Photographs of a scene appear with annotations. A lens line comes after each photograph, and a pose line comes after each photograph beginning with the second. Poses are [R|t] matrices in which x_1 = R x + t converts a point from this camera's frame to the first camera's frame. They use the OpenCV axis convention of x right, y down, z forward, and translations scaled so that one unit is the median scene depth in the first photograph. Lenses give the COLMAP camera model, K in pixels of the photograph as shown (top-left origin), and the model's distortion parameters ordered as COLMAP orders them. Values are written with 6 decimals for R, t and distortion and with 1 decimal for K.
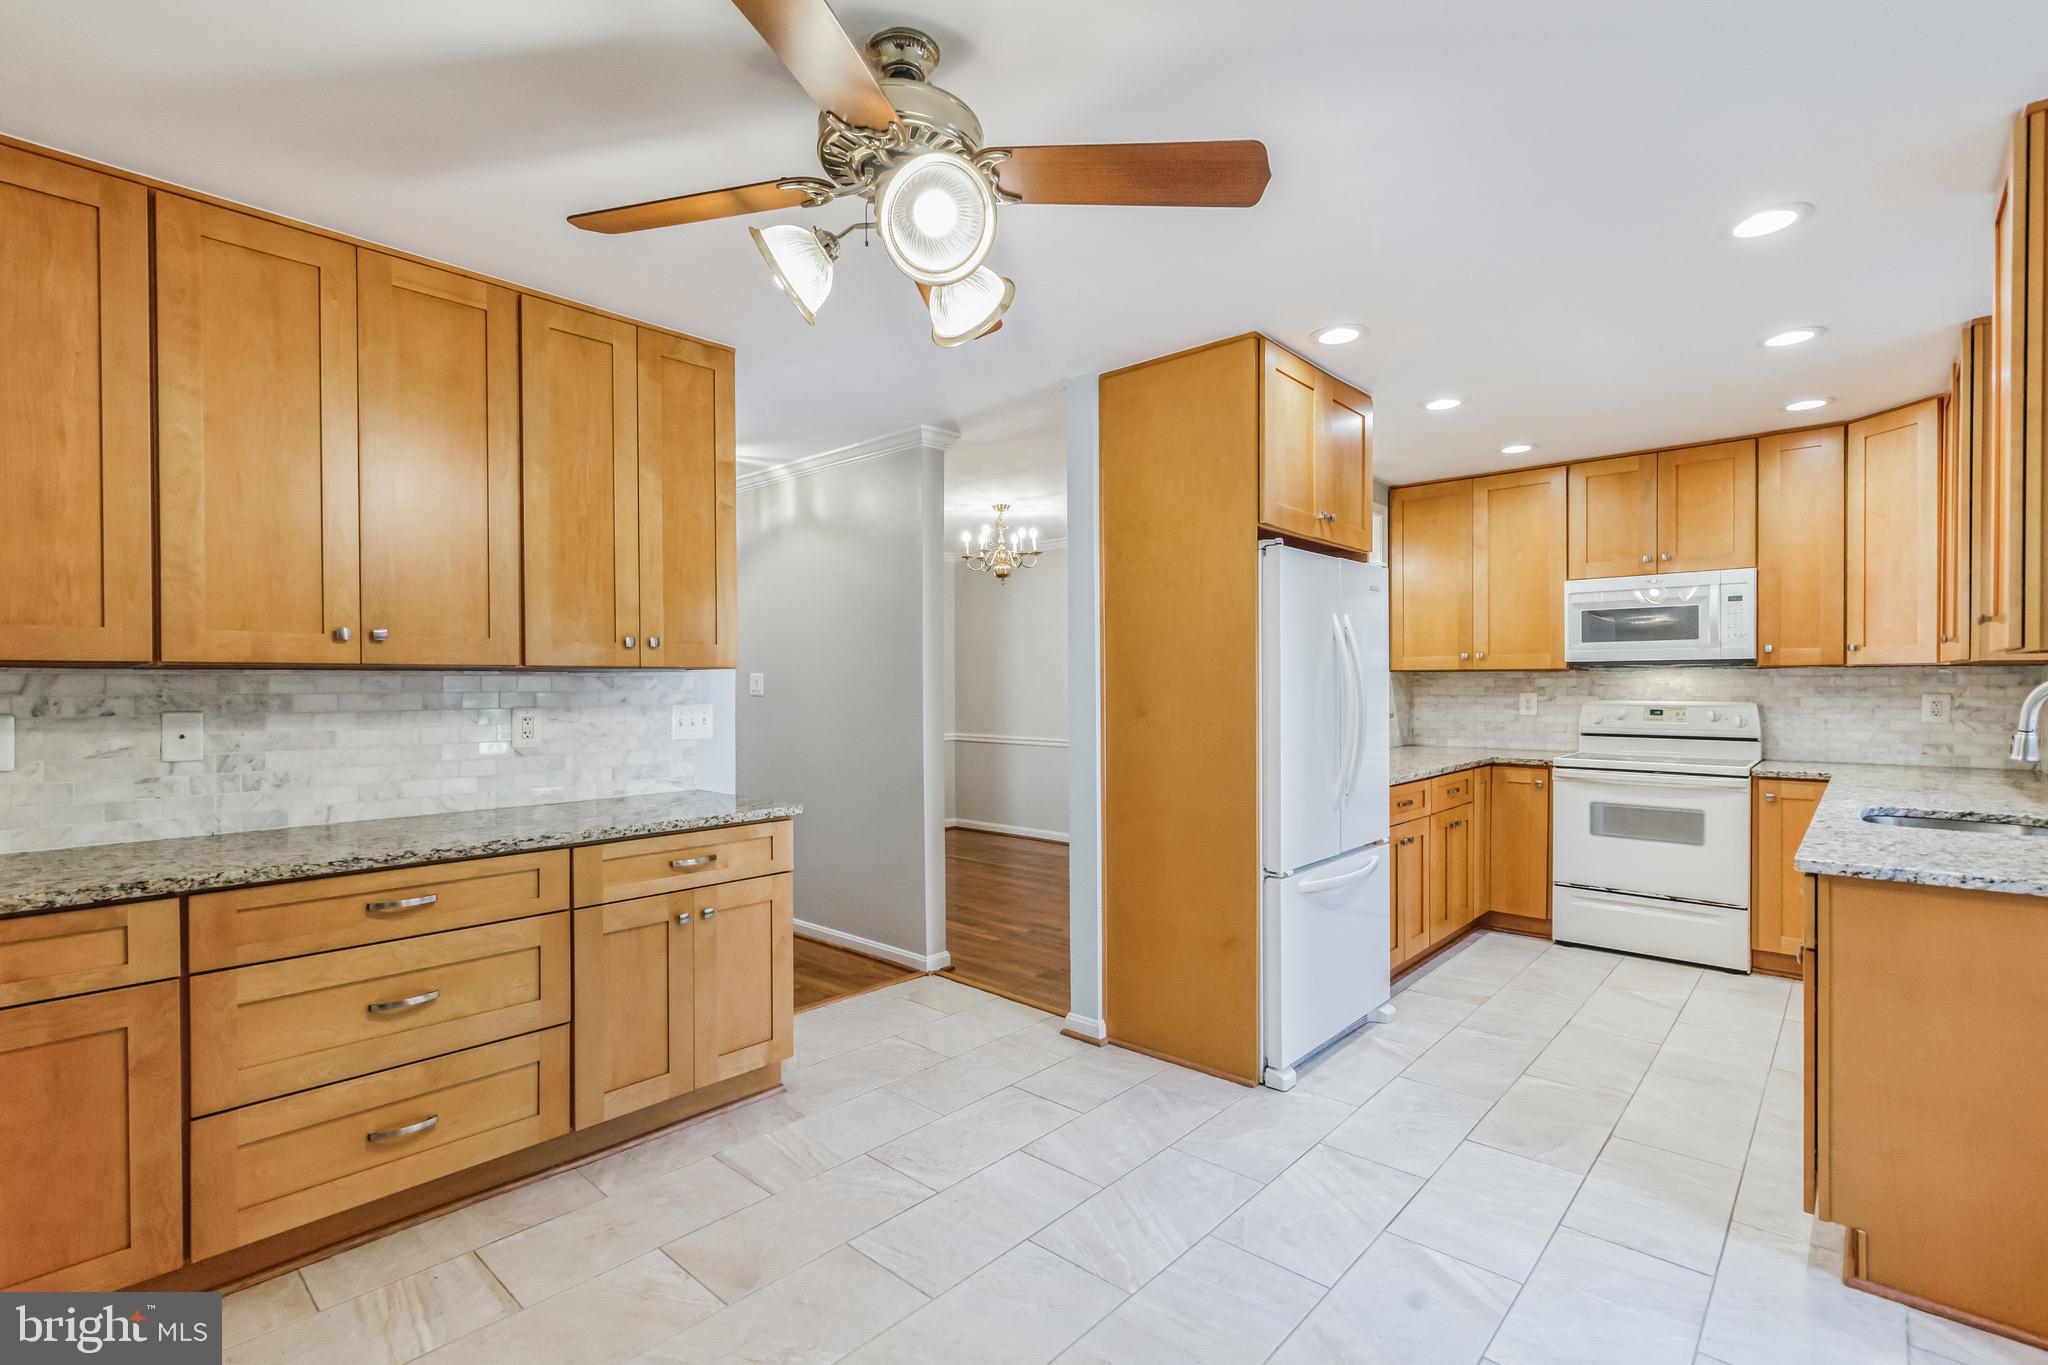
lens RADIAL K [[945.7, 0, 983.9], [0, 945.7, 686.8], [0, 0, 1]] dist [-0.001304, 0.000216]
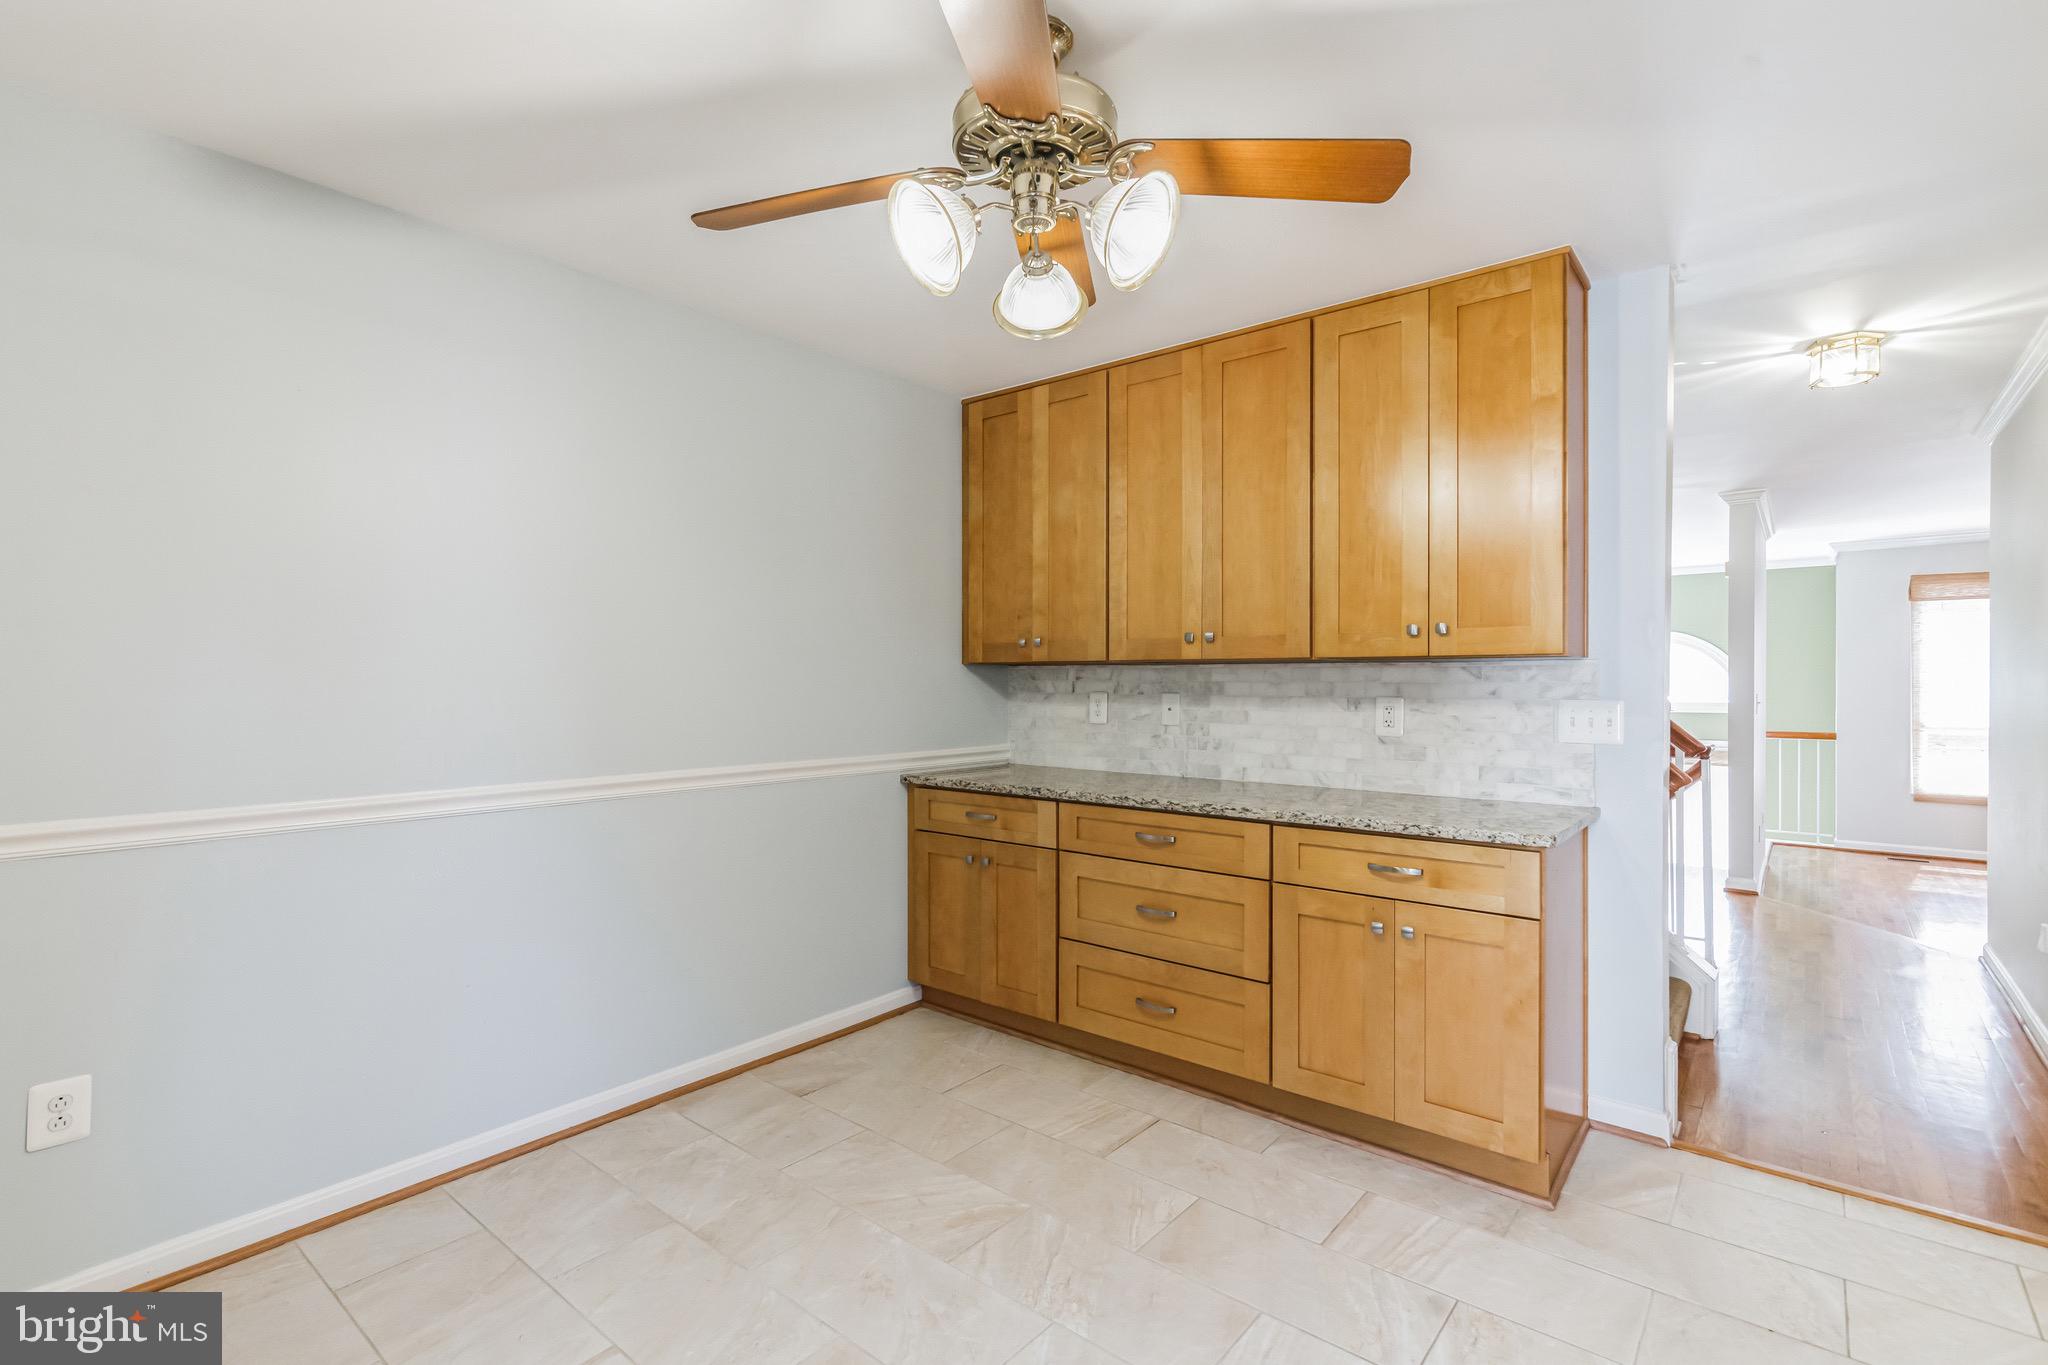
lens RADIAL K [[945.7, 0, 1015.1], [0, 945.7, 683.9], [0, 0, 1]] dist [-0.001304, 0.000216]
pose [[0.065177, 0.009421, -0.997829, 0.605597], [-0.003227, 0.999952, 0.009230, -0.001115], [0.997868, 0.002618, 0.065204, 0.609888]]
